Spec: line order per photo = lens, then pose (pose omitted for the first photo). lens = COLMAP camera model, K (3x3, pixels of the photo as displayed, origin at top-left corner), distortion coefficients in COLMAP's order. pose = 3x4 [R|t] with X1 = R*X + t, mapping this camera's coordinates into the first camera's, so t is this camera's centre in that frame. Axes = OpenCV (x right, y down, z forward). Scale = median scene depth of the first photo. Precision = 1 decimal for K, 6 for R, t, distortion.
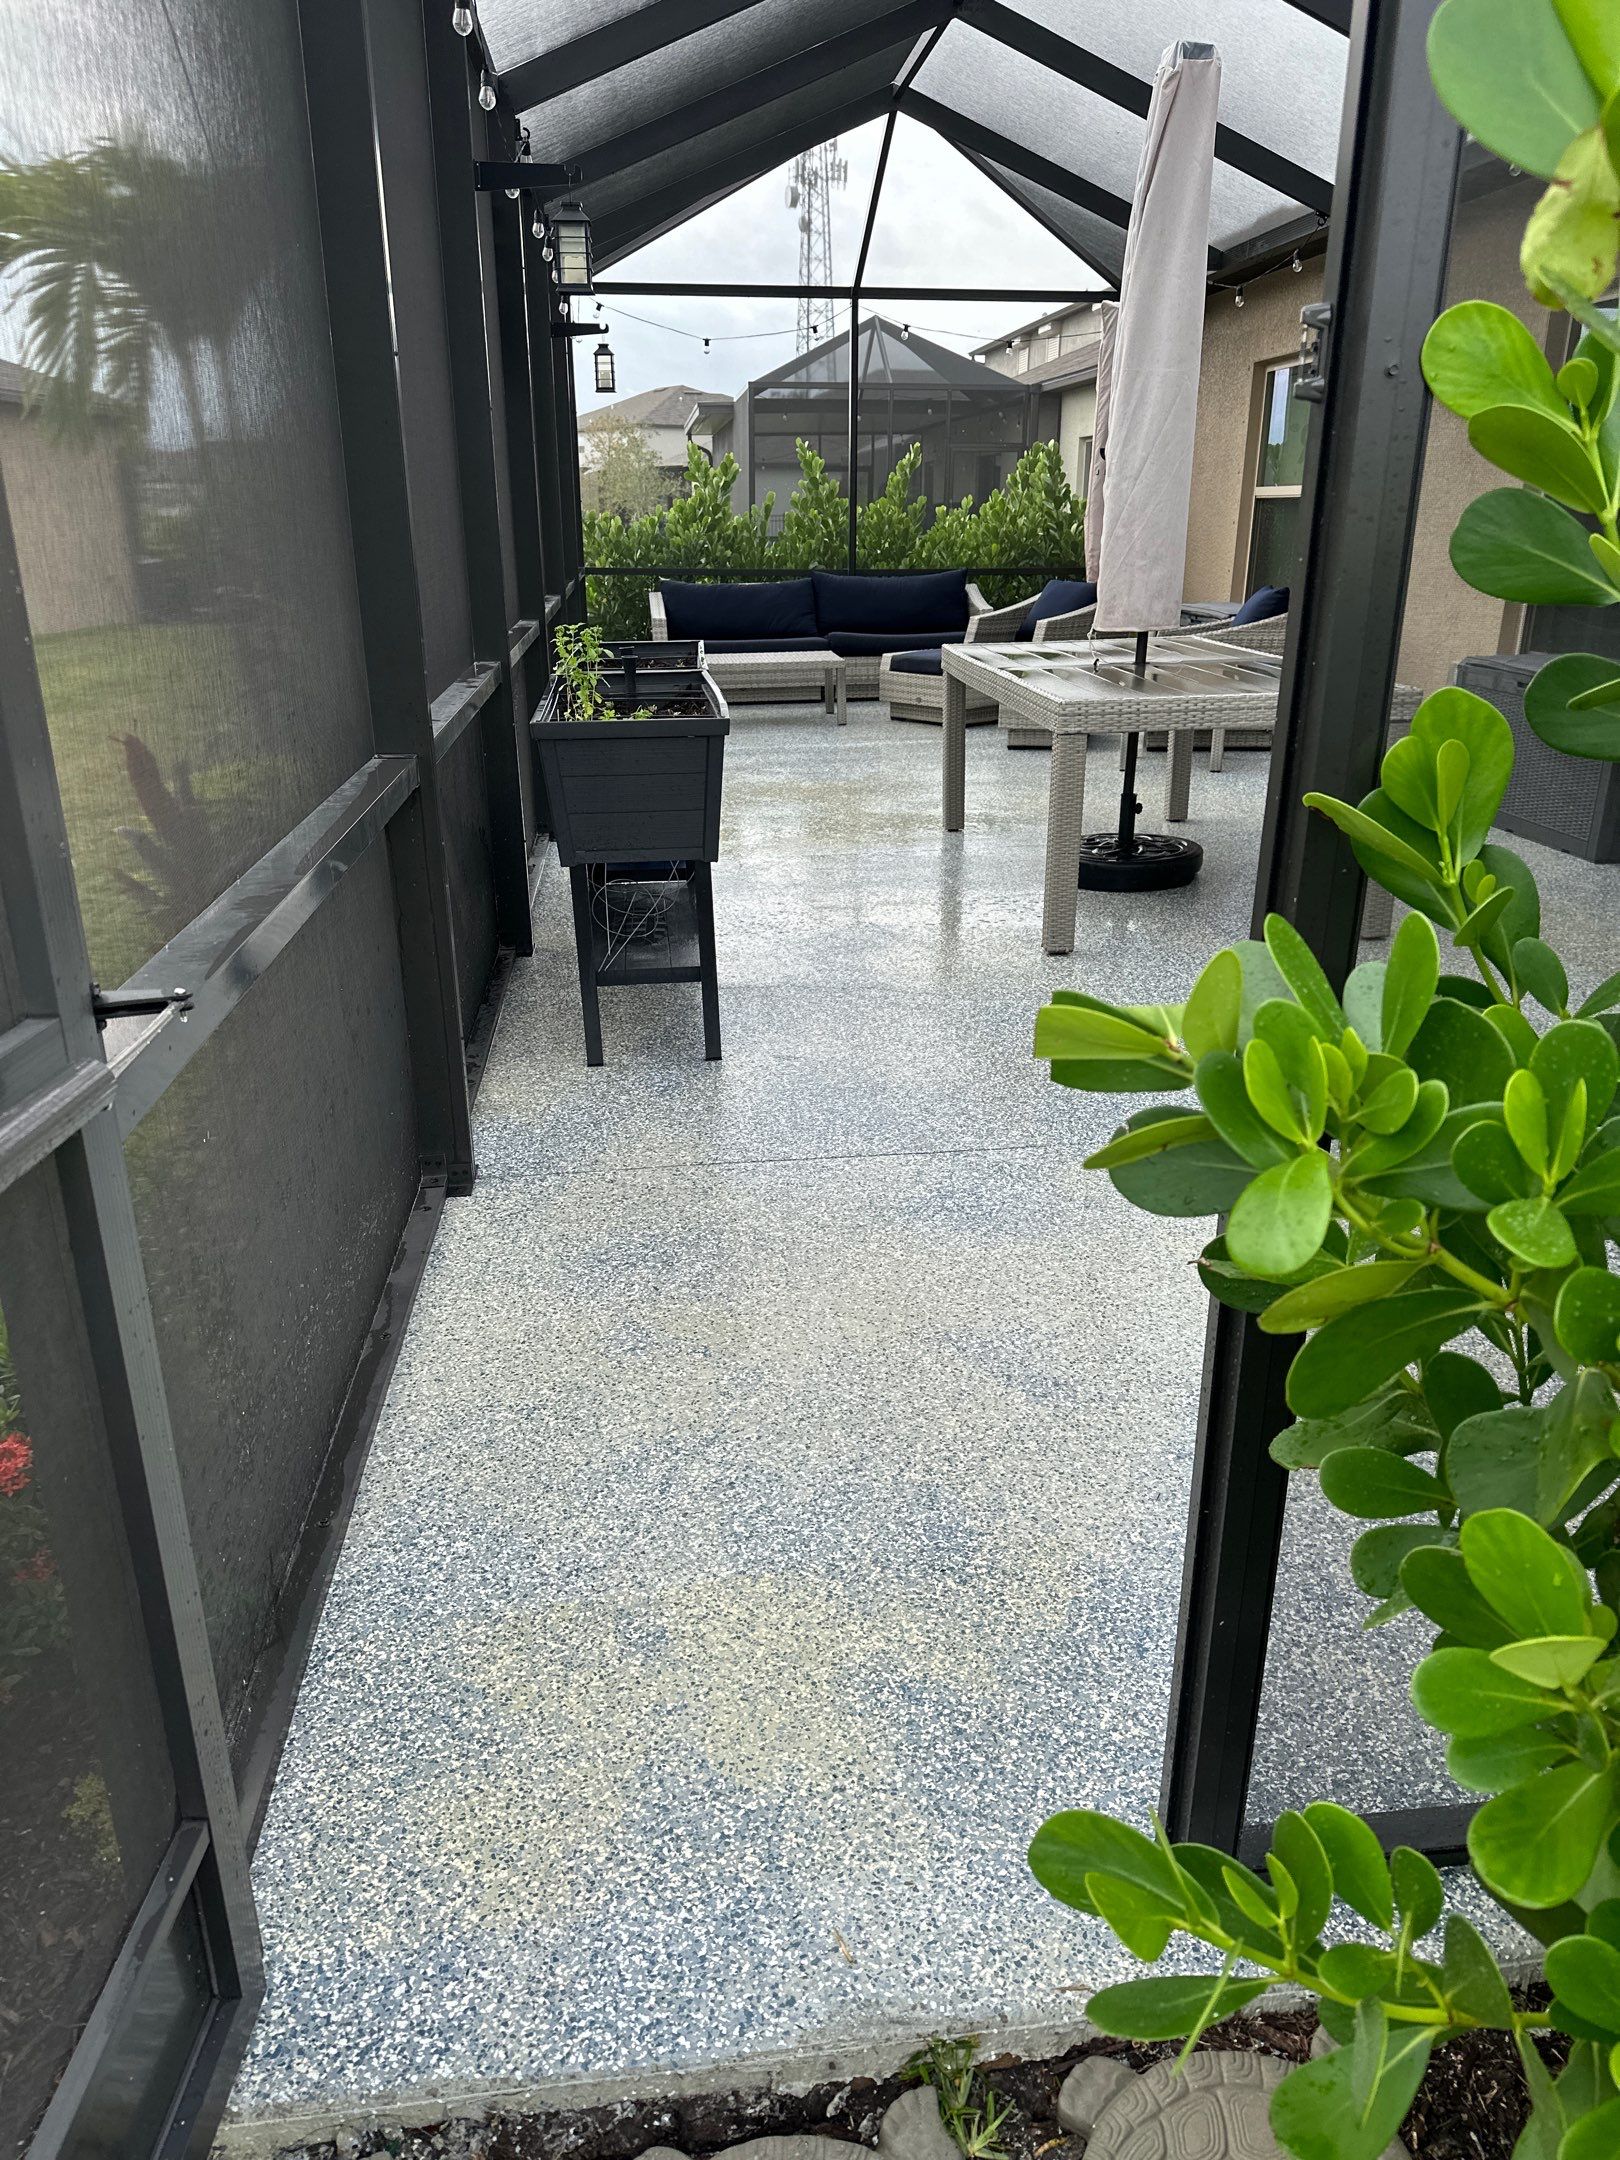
lens RADIAL K [[1521.7, 0, 810.0], [0, 1521.7, 1080.0], [0, 0, 1]] dist [0.111263, -0.177751]
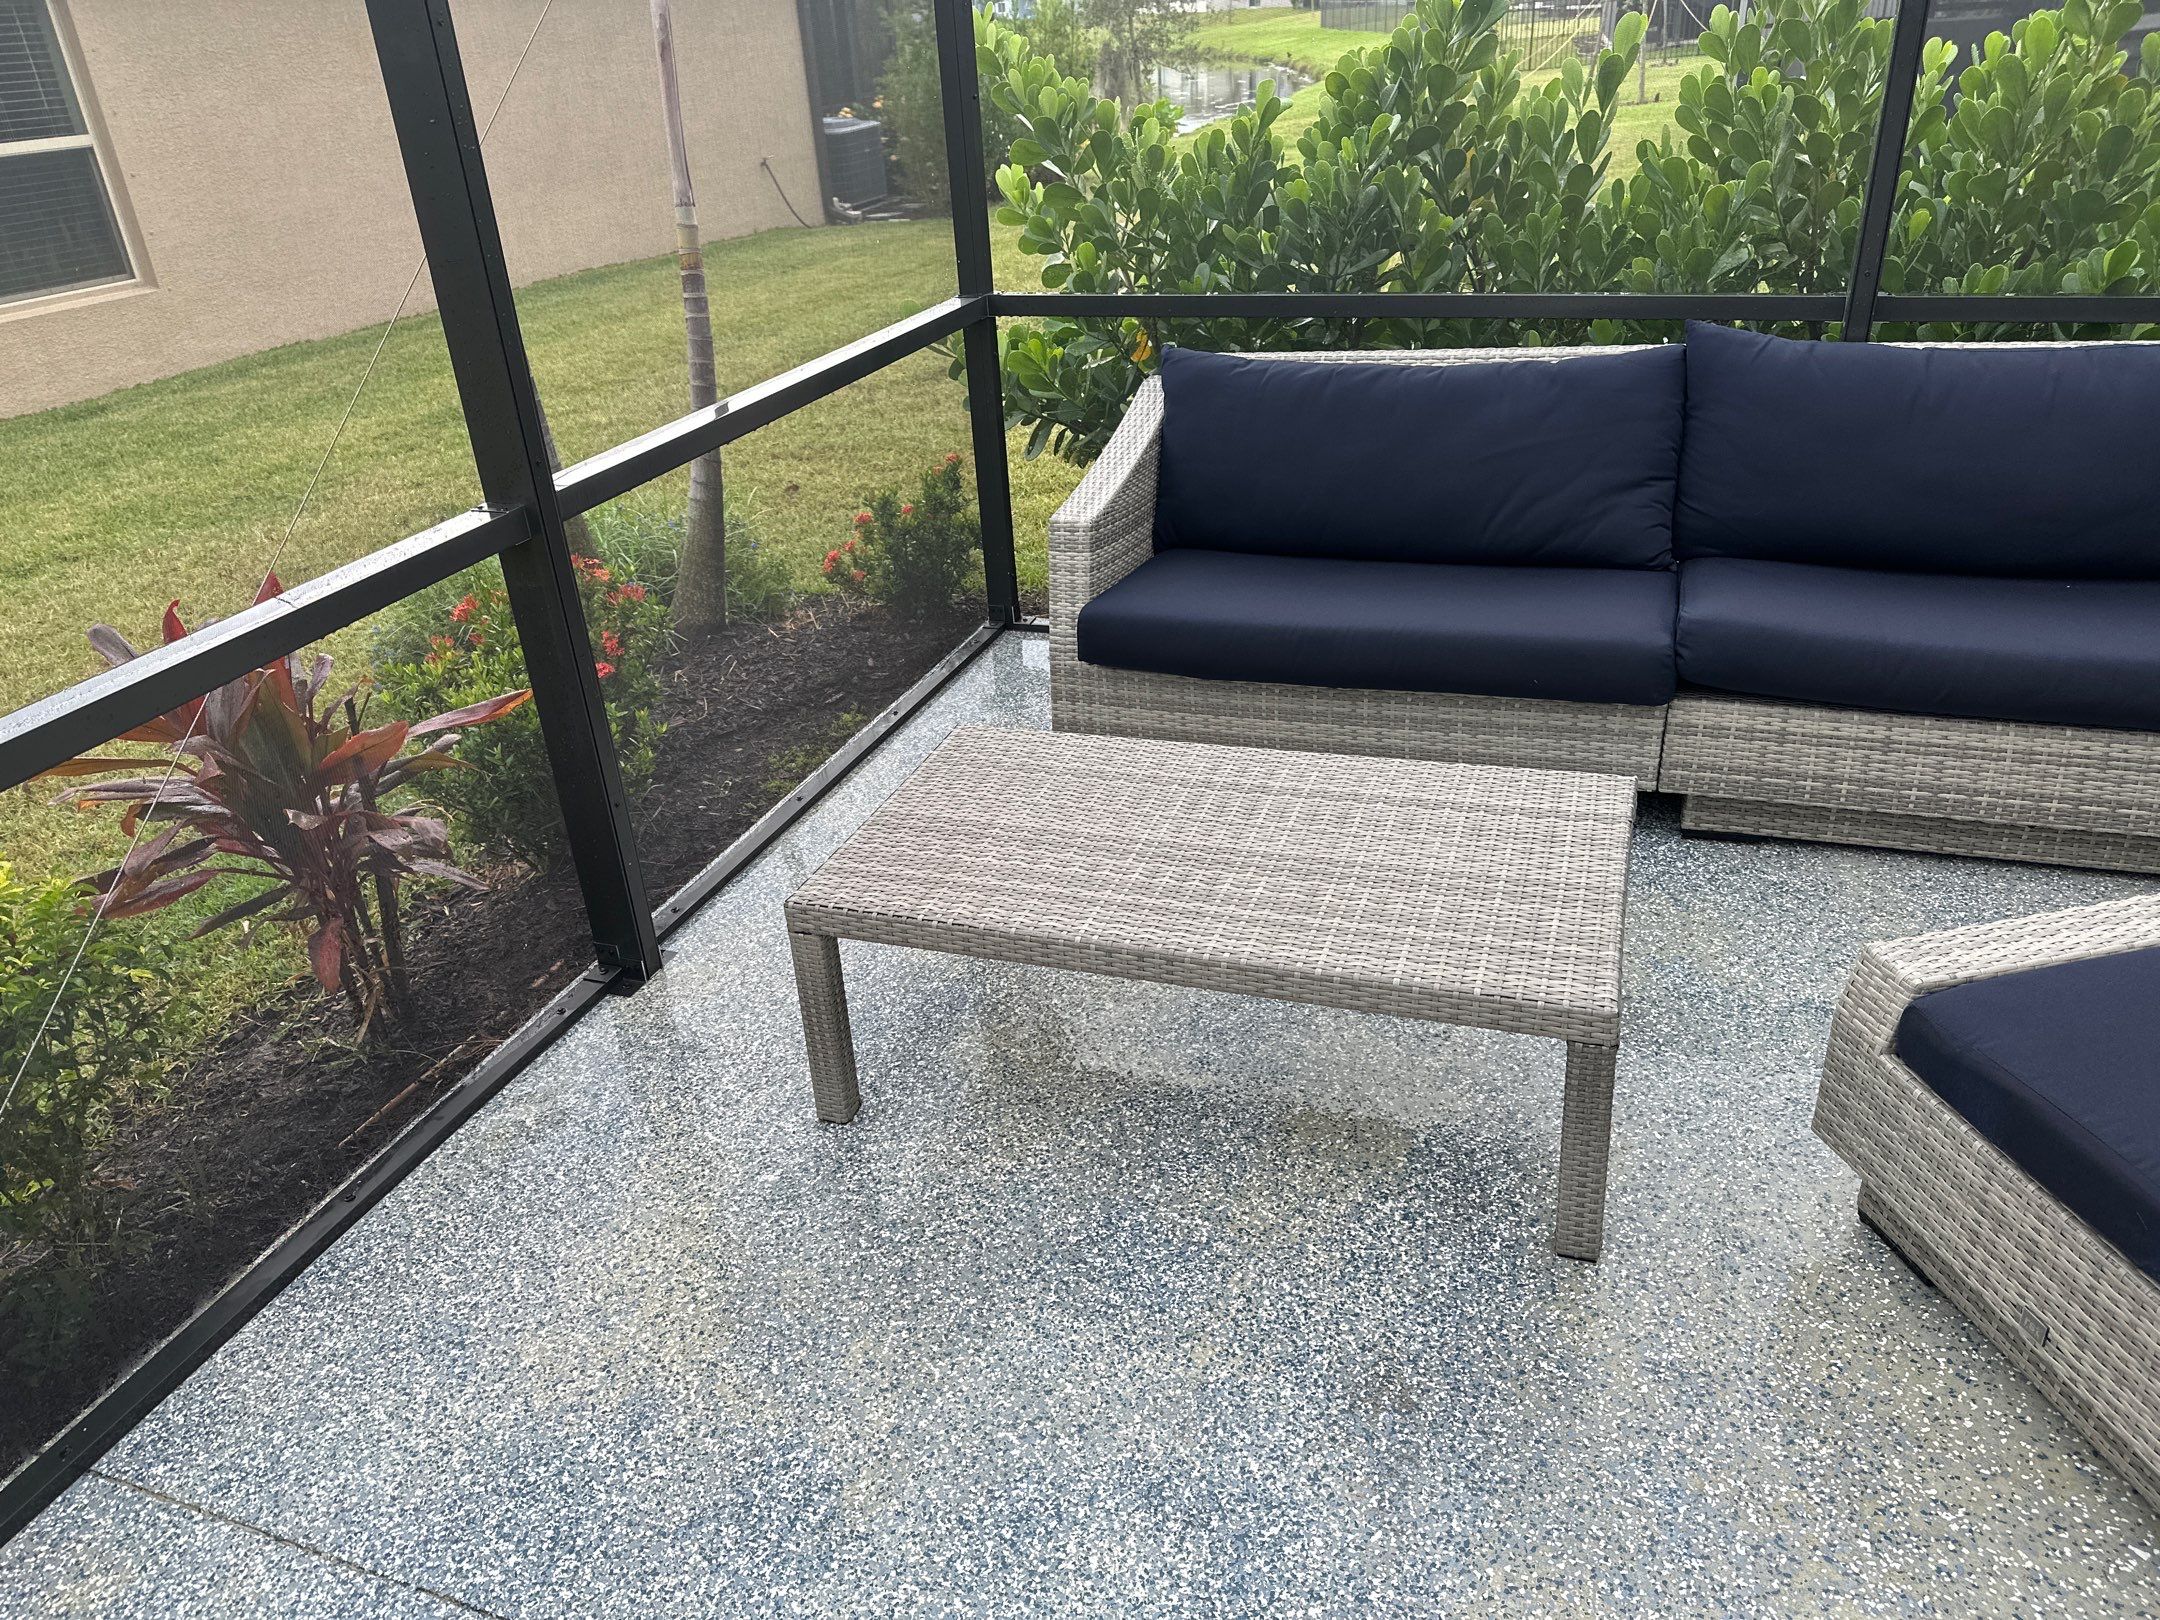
lens RADIAL K [[1580.4, 0, 1039.1], [0, 1580.4, 817.7], [0, 0, 1]] dist [0.087813, -0.094611]
pose [[0.887050, 0.153786, -0.435308, 0.084883], [-0.095819, 0.983684, 0.152262, -0.633356], [0.451621, -0.093353, 0.887313, 1.570266]]
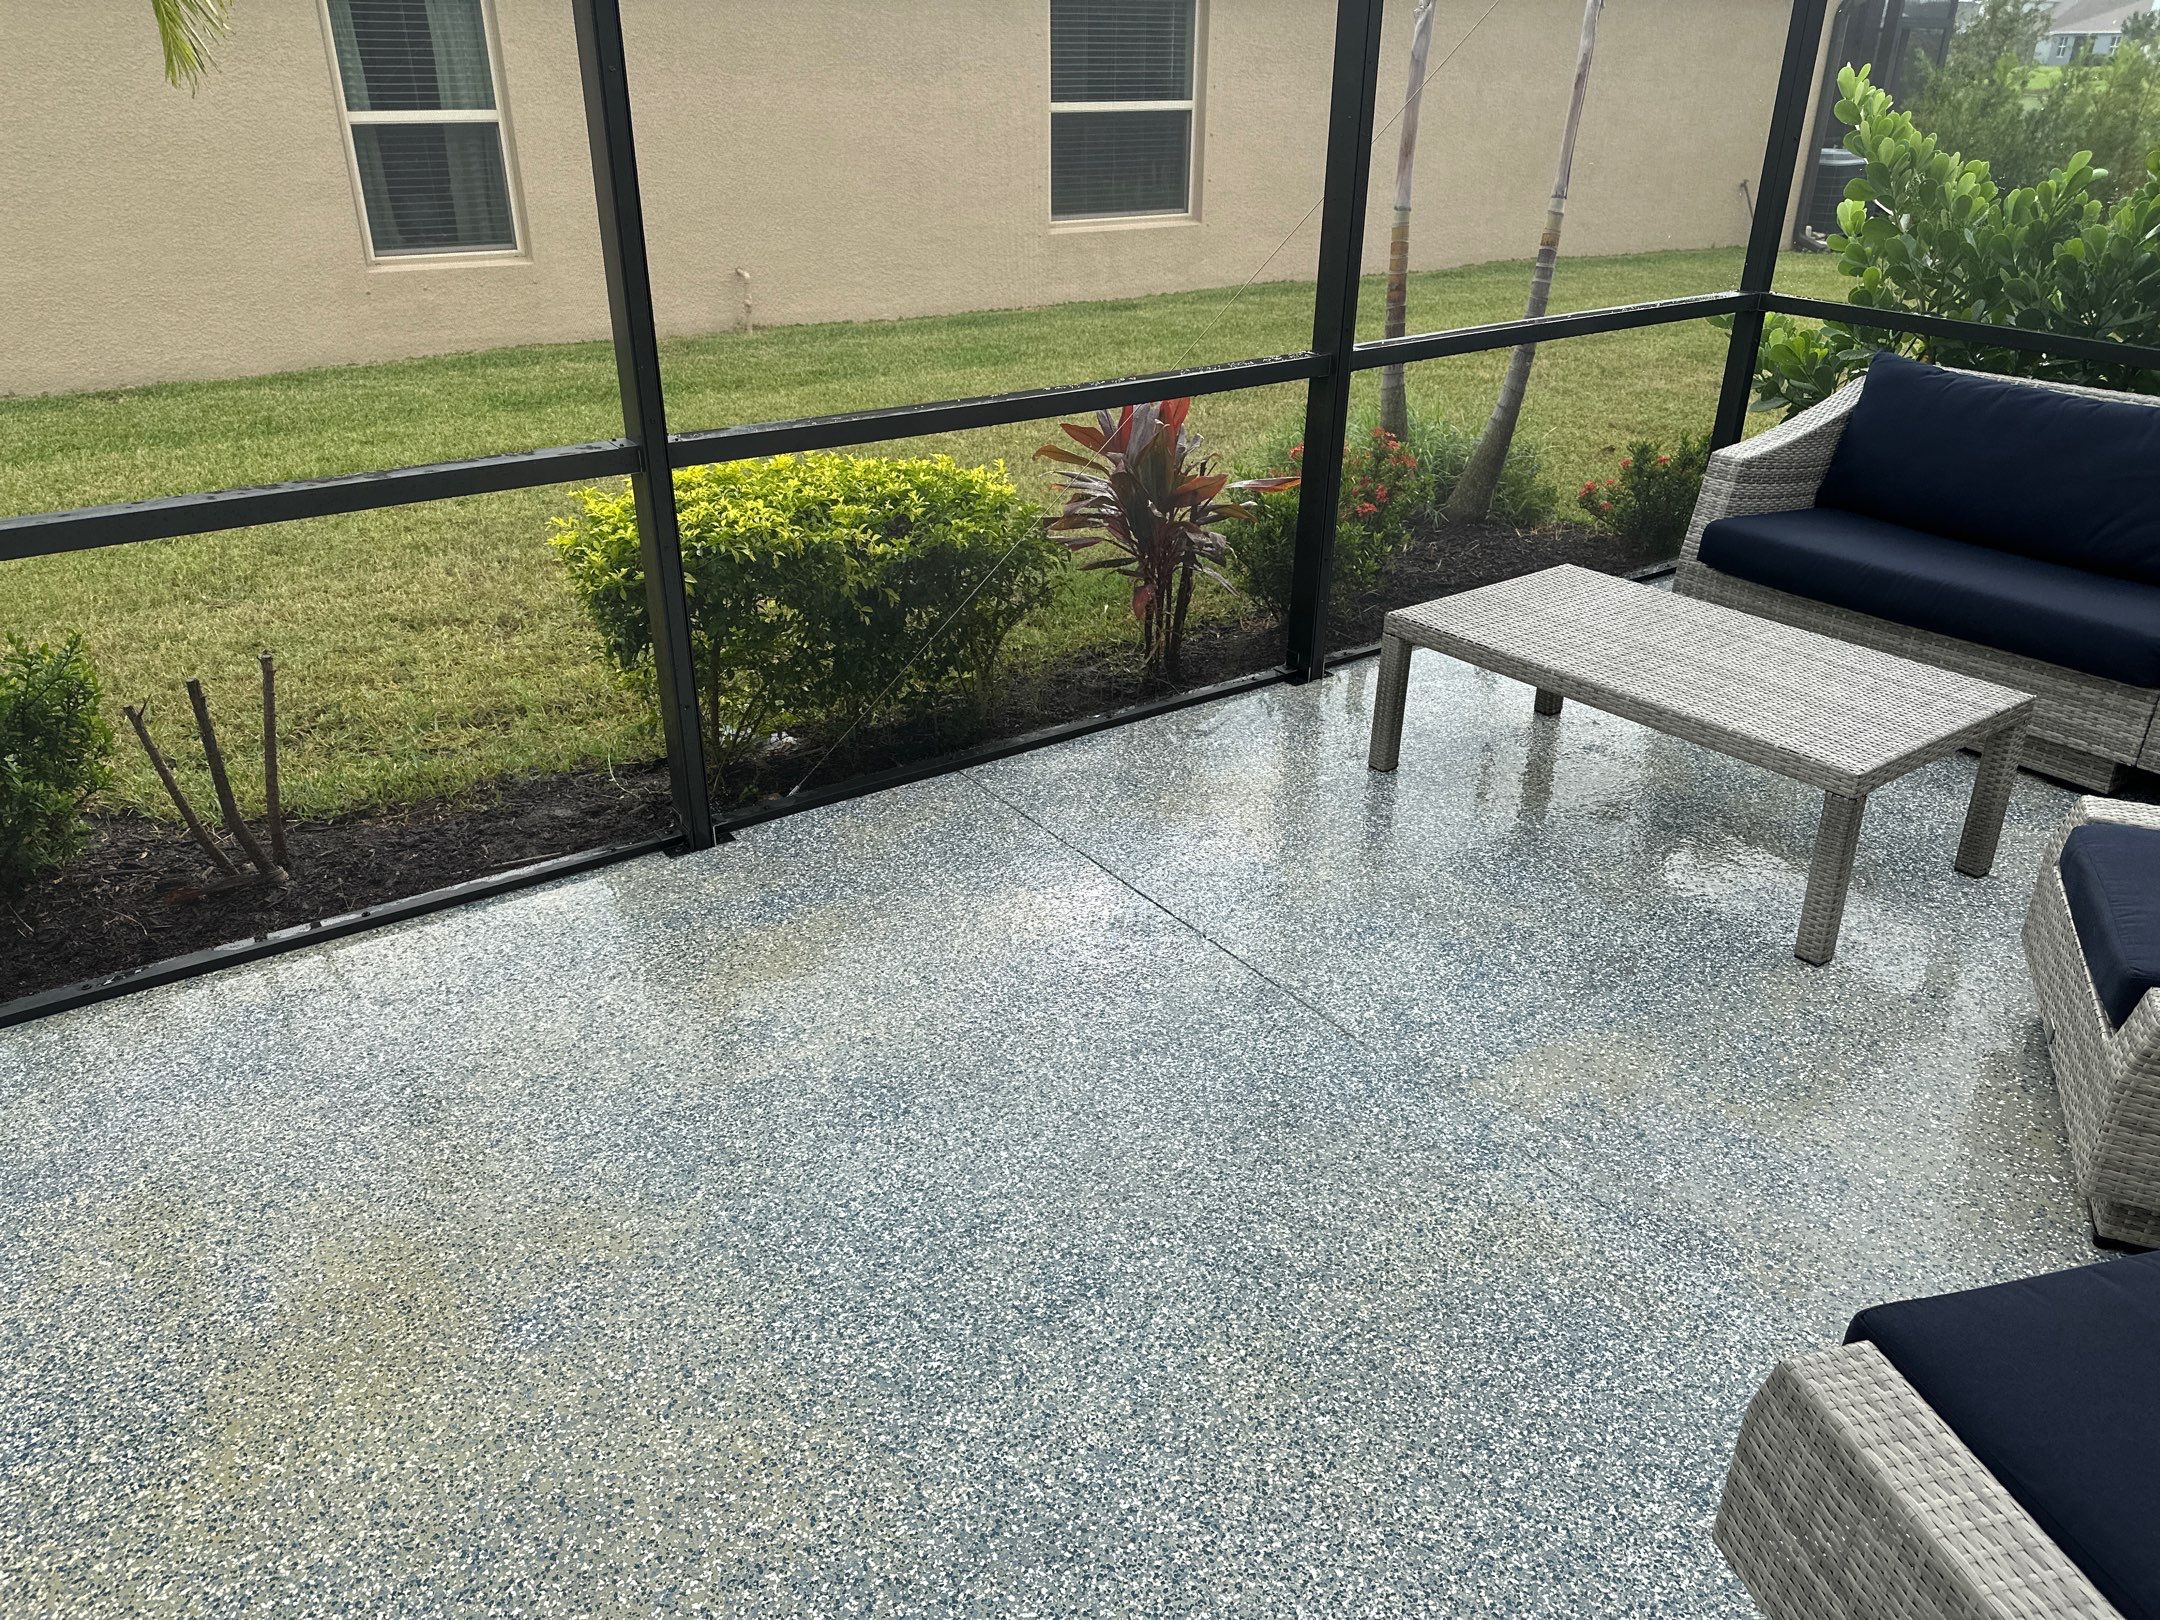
lens RADIAL K [[1580.4, 0, 1039.1], [0, 1580.4, 817.7], [0, 0, 1]] dist [0.087813, -0.094611]
pose [[0.480365, 0.387160, -0.786992, 0.382751], [-0.315519, 0.913507, 0.256812, -0.581735], [0.818350, 0.124948, 0.560973, 1.392617]]
